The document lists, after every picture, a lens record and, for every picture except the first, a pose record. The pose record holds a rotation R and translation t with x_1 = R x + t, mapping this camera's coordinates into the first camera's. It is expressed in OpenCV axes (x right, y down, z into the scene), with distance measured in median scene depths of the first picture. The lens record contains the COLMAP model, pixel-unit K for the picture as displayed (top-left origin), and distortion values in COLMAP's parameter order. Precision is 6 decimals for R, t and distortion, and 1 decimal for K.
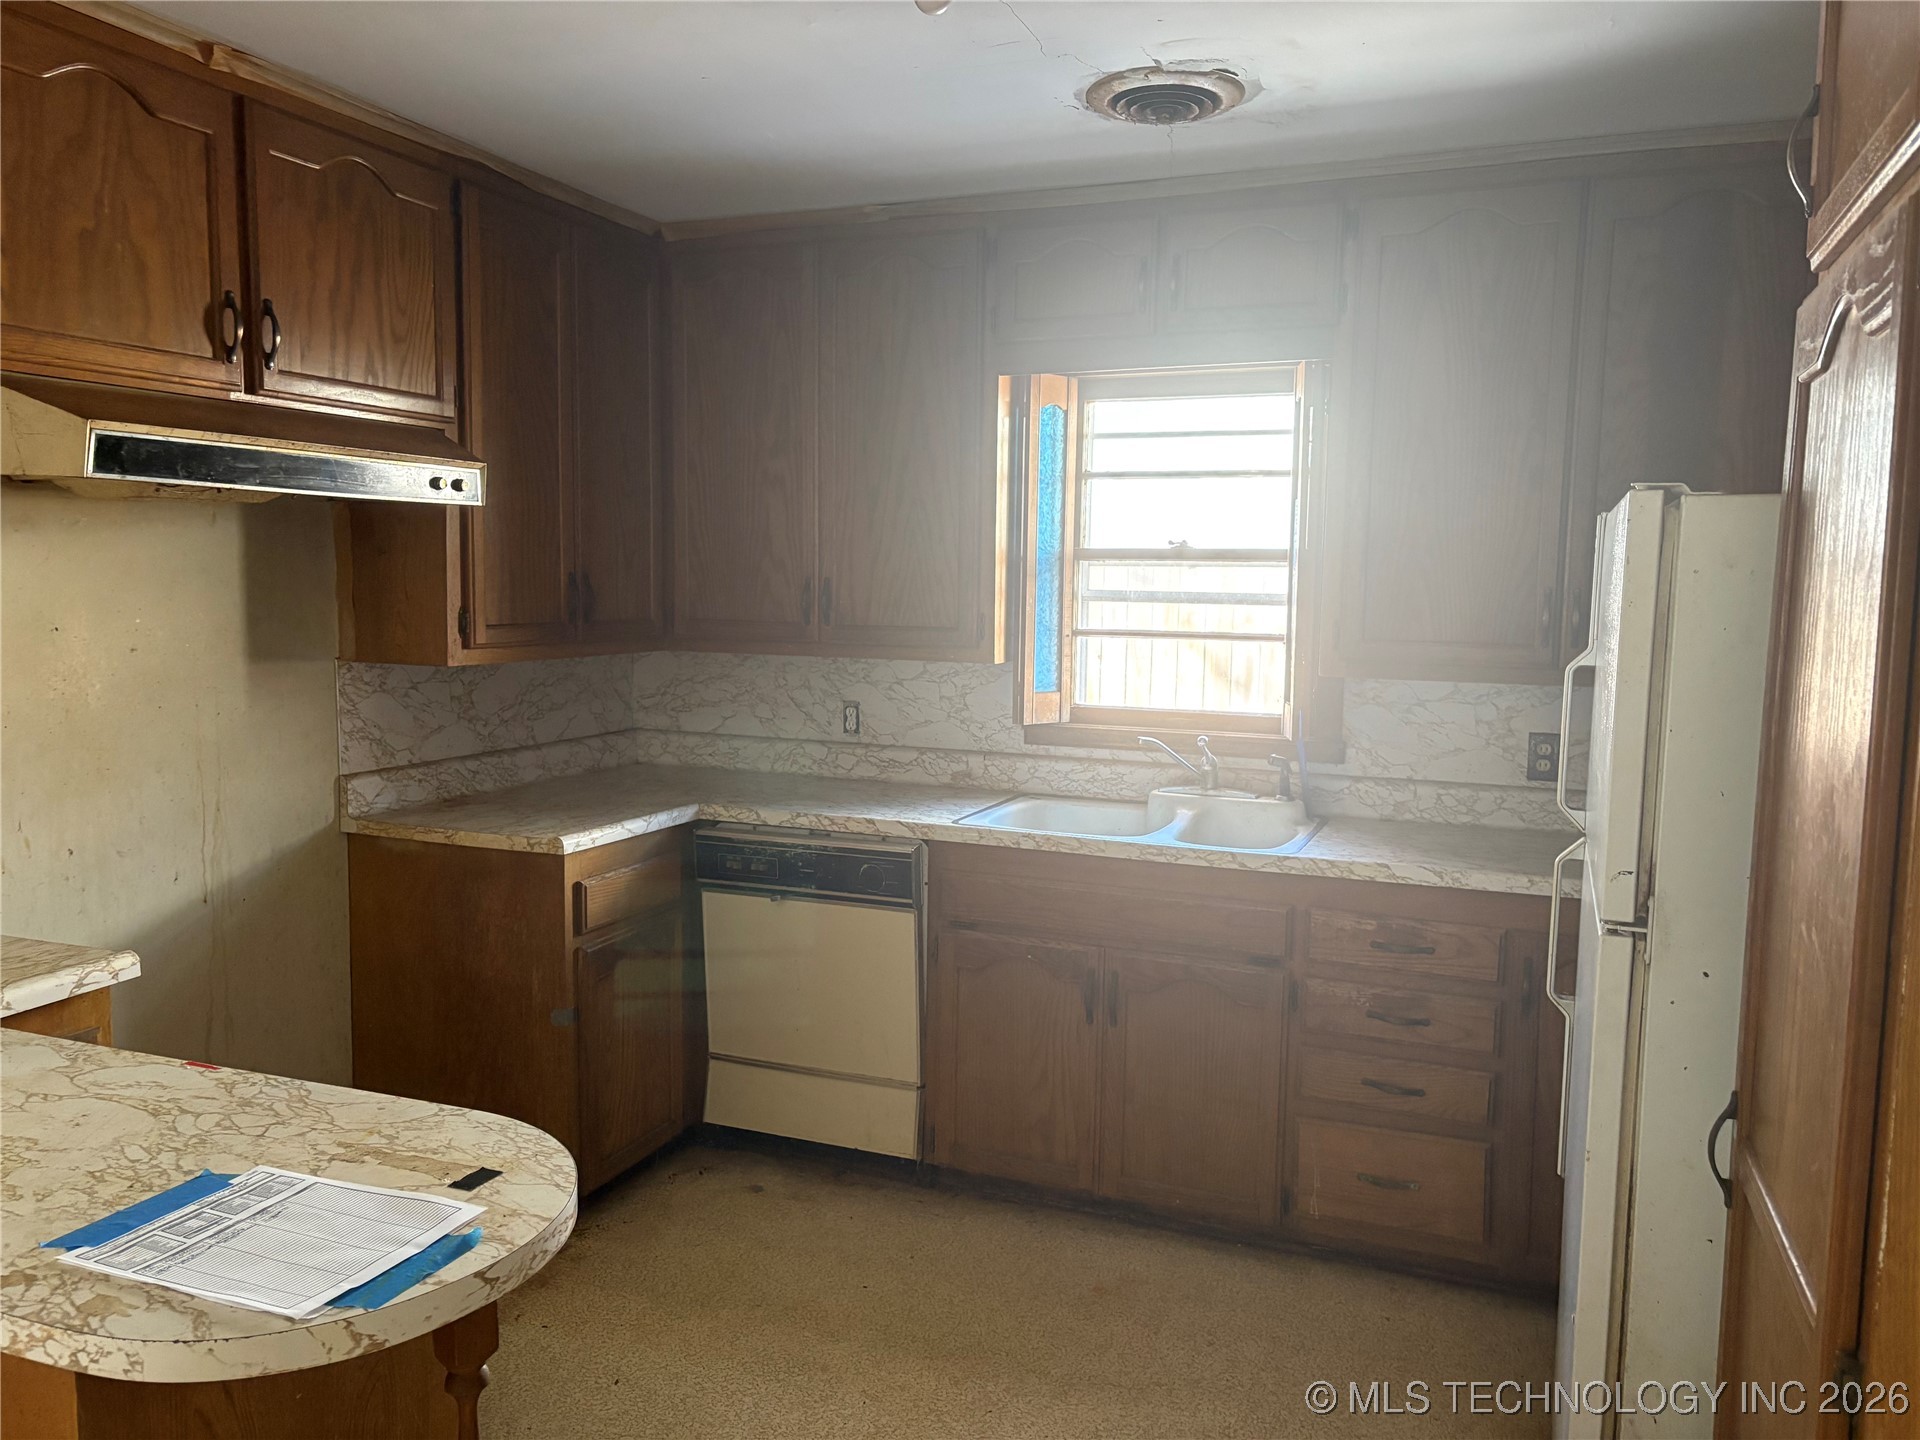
lens RADIAL K [[1441.7, 0, 965.0], [0, 1441.7, 740.4], [0, 0, 1]] dist [0.197982, -0.225178]
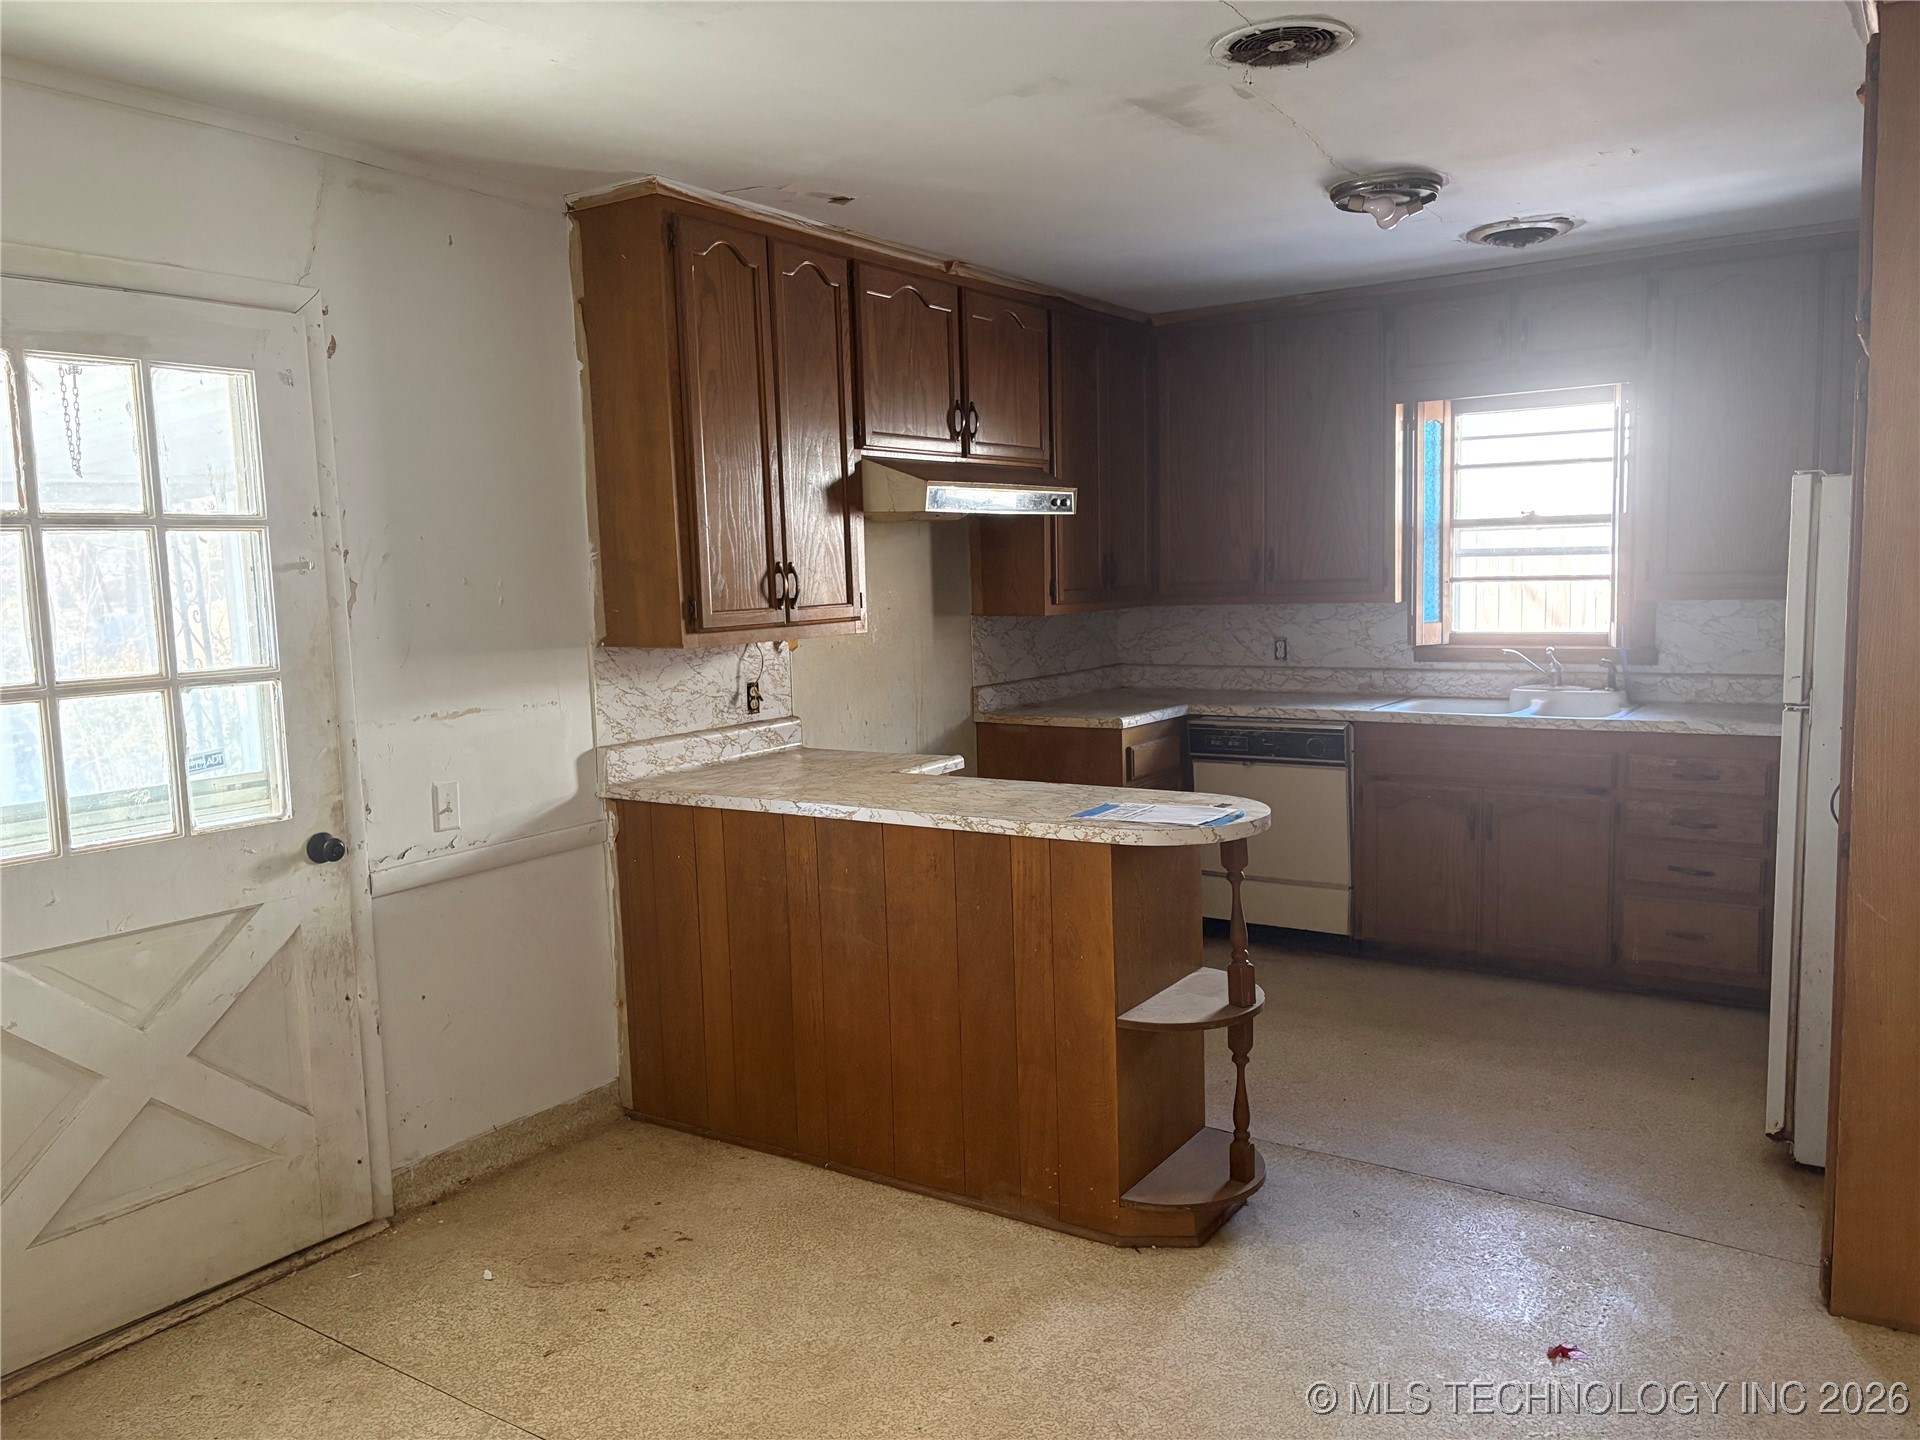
lens RADIAL K [[1479.6, 0, 995.0], [0, 1479.6, 730.2], [0, 0, 1]] dist [0.093583, -0.001938]
pose [[0.982897, -0.017674, -0.183307, -0.103308], [0.017496, 0.999844, -0.002587, 0.072613], [0.183324, -0.000664, 0.983052, -0.548142]]
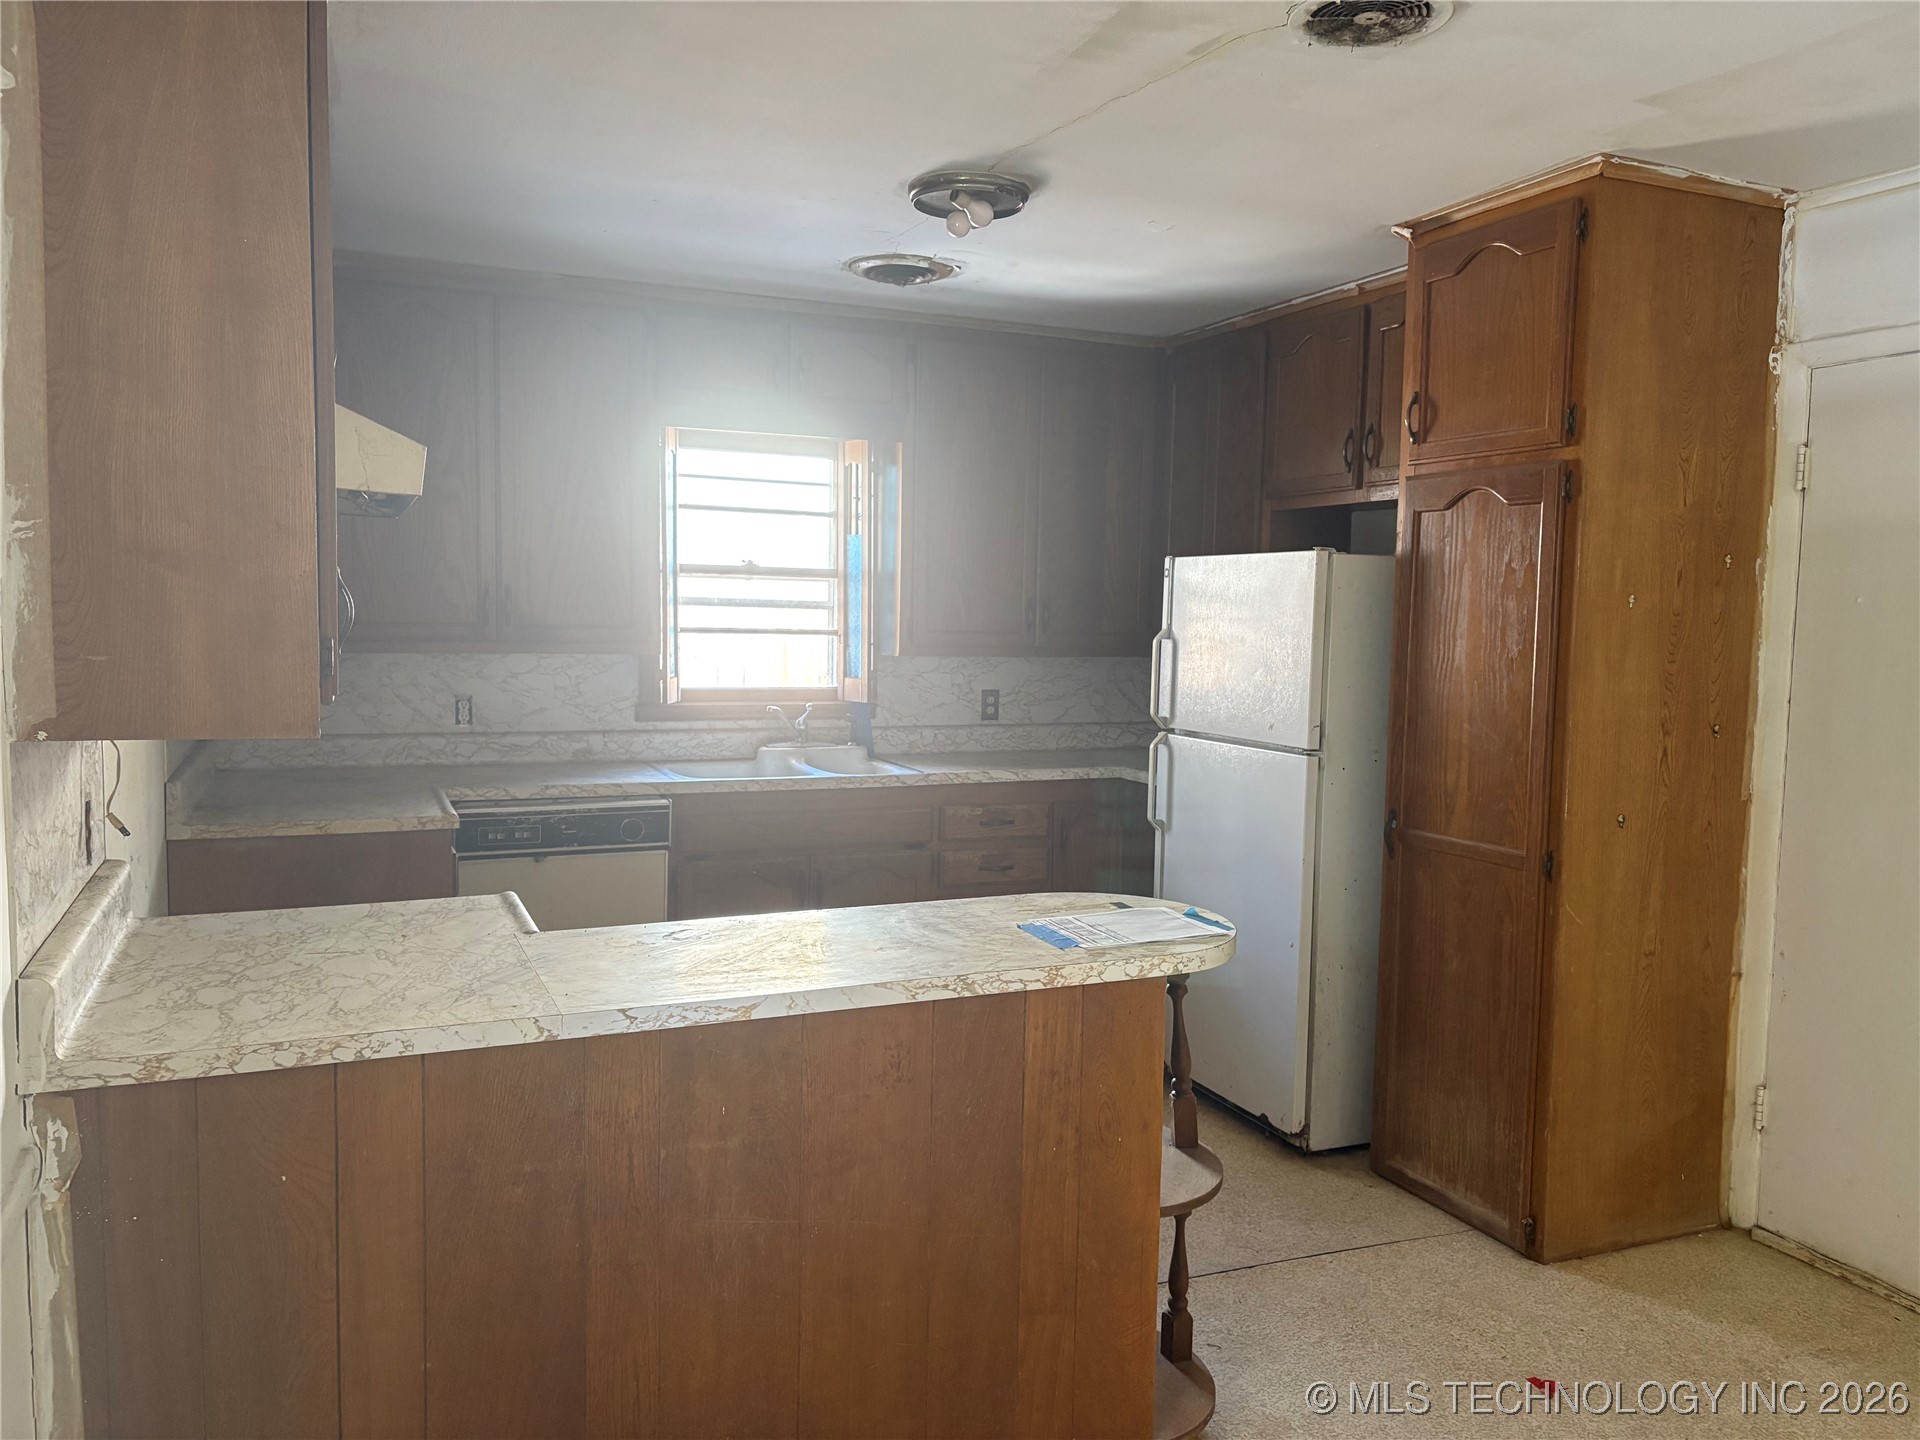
lens RADIAL K [[1443.4, 0, 960.0], [0, 1443.4, 720.0], [0, 0, 1]] dist [0.089357, -0.102081]
pose [[0.692651, -0.055931, 0.719101, -0.721432], [0.073991, 0.997239, 0.006294, 0.014971], [-0.717467, 0.048847, 0.694877, -0.053712]]
